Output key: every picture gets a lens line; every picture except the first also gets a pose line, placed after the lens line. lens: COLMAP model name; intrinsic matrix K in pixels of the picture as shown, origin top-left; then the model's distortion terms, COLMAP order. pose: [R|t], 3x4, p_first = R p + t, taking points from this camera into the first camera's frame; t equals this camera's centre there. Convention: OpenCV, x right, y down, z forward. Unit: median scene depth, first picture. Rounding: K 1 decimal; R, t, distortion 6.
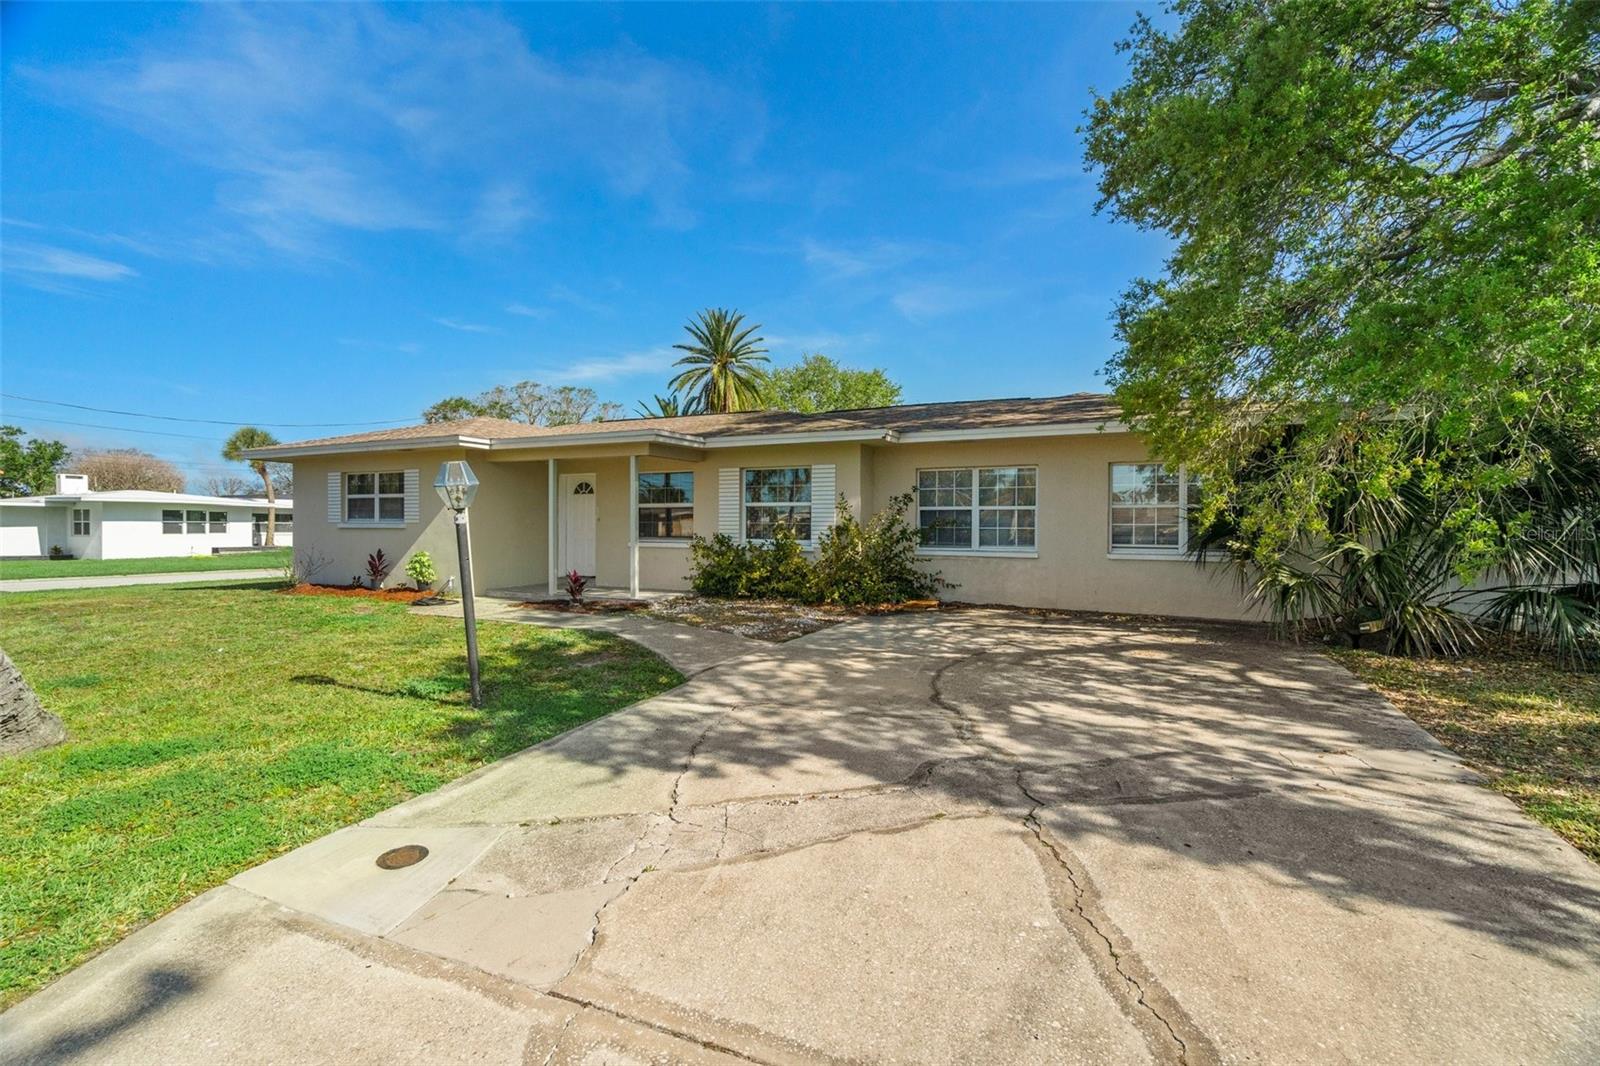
lens RADIAL K [[716.1, 0, 805.6], [0, 716.1, 533.3], [0, 0, 1]] dist [-0.006187, 0.002337]
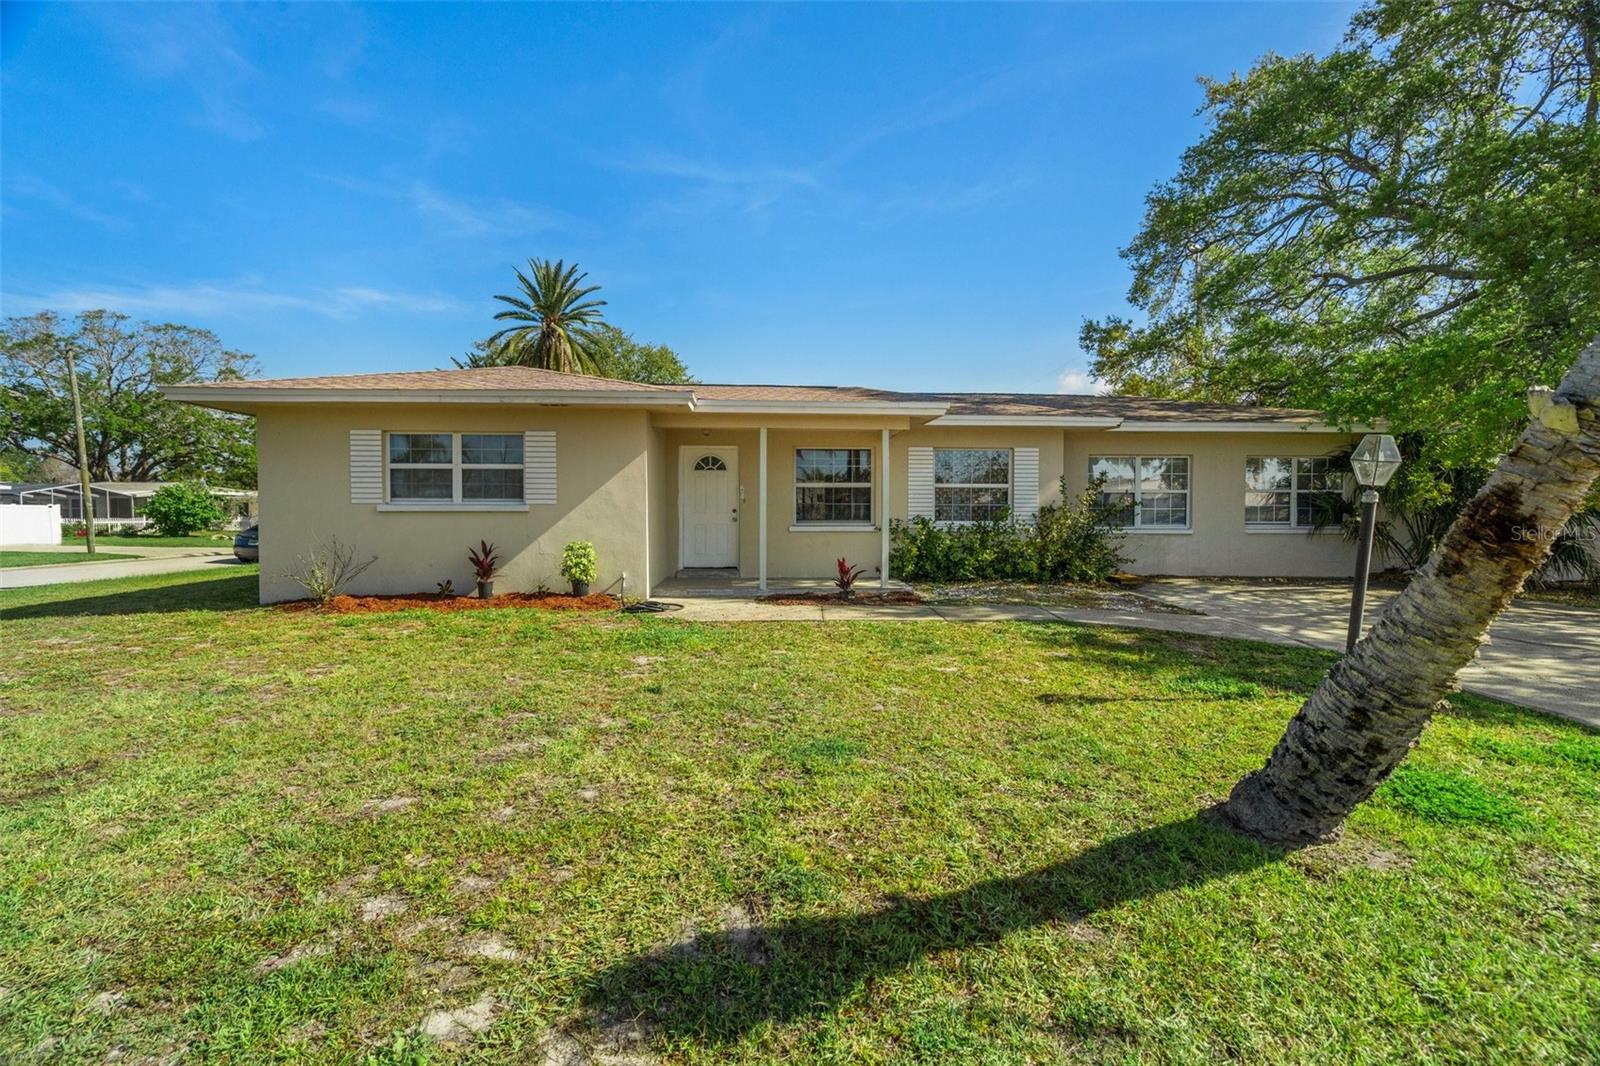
lens RADIAL K [[716.1, 0, 797.0], [0, 716.1, 526.8], [0, 0, 1]] dist [-0.006187, 0.002337]
pose [[0.881332, -0.014314, 0.472281, -0.629407], [0.008264, 0.999855, 0.014882, -0.000133], [-0.472426, -0.009213, 0.881322, 0.207689]]
